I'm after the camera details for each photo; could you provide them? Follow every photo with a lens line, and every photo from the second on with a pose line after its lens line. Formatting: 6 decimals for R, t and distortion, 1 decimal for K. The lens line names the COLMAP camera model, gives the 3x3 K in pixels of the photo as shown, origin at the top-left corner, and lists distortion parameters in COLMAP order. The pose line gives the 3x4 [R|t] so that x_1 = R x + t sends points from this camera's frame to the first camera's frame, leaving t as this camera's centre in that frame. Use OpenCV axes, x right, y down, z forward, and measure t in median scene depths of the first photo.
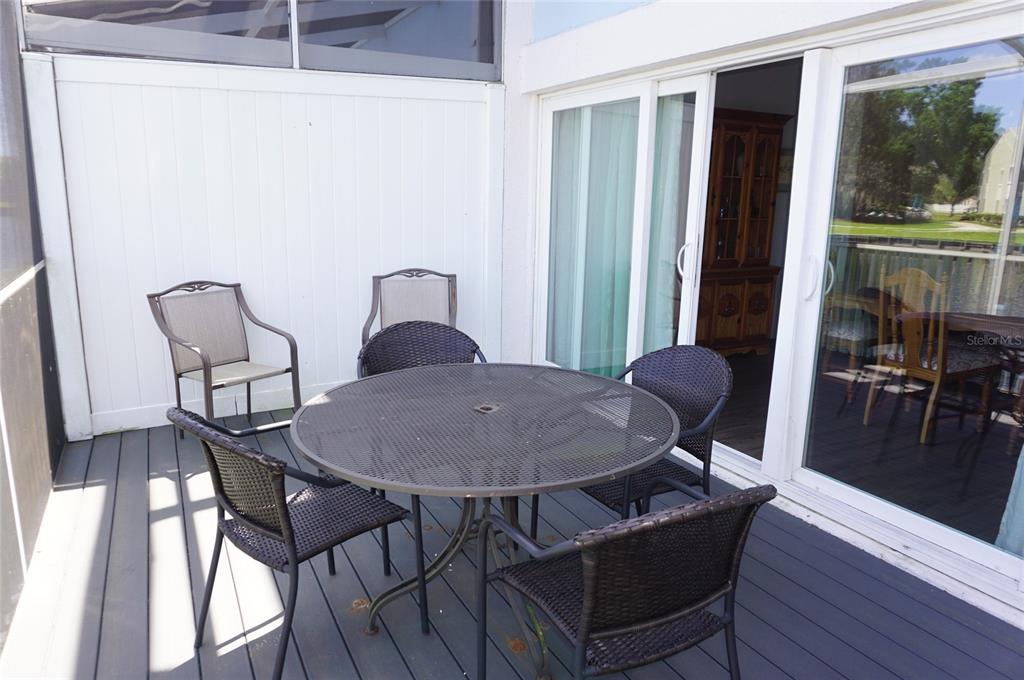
lens RADIAL K [[690.6, 0, 509.6], [0, 690.6, 342.0], [0, 0, 1]] dist [0.013665, 0.001601]
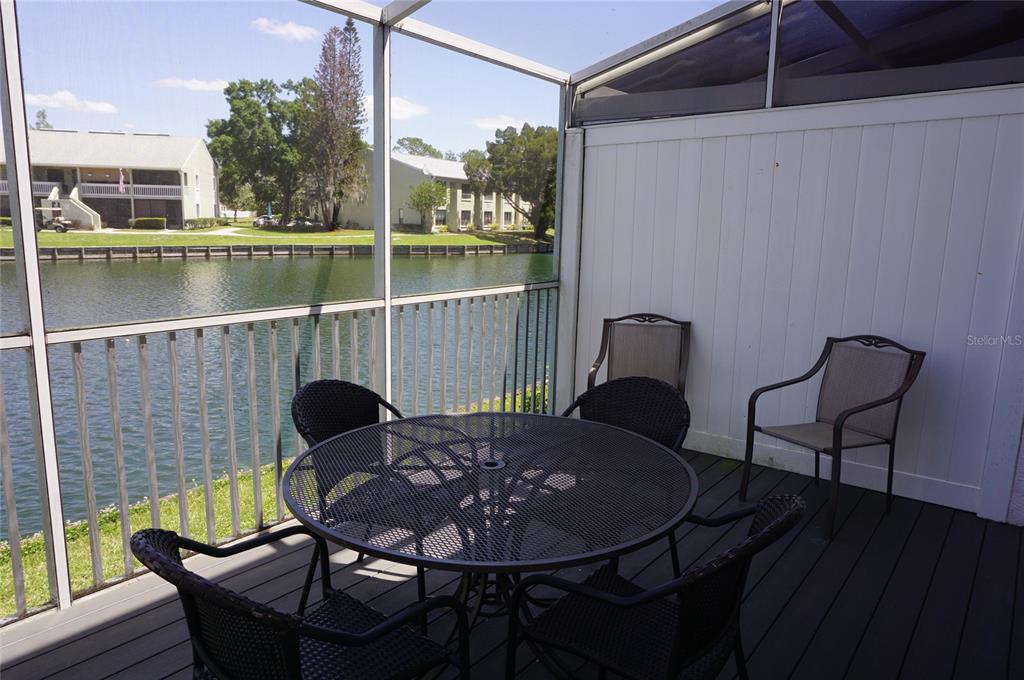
lens RADIAL K [[690.6, 0, 511.5], [0, 690.6, 335.5], [0, 0, 1]] dist [0.013665, 0.001601]
pose [[0.428798, 0.145496, -0.891607, 0.435466], [-0.223948, 0.973260, 0.051118, -0.061480], [0.875203, 0.177754, 0.449915, 0.324019]]
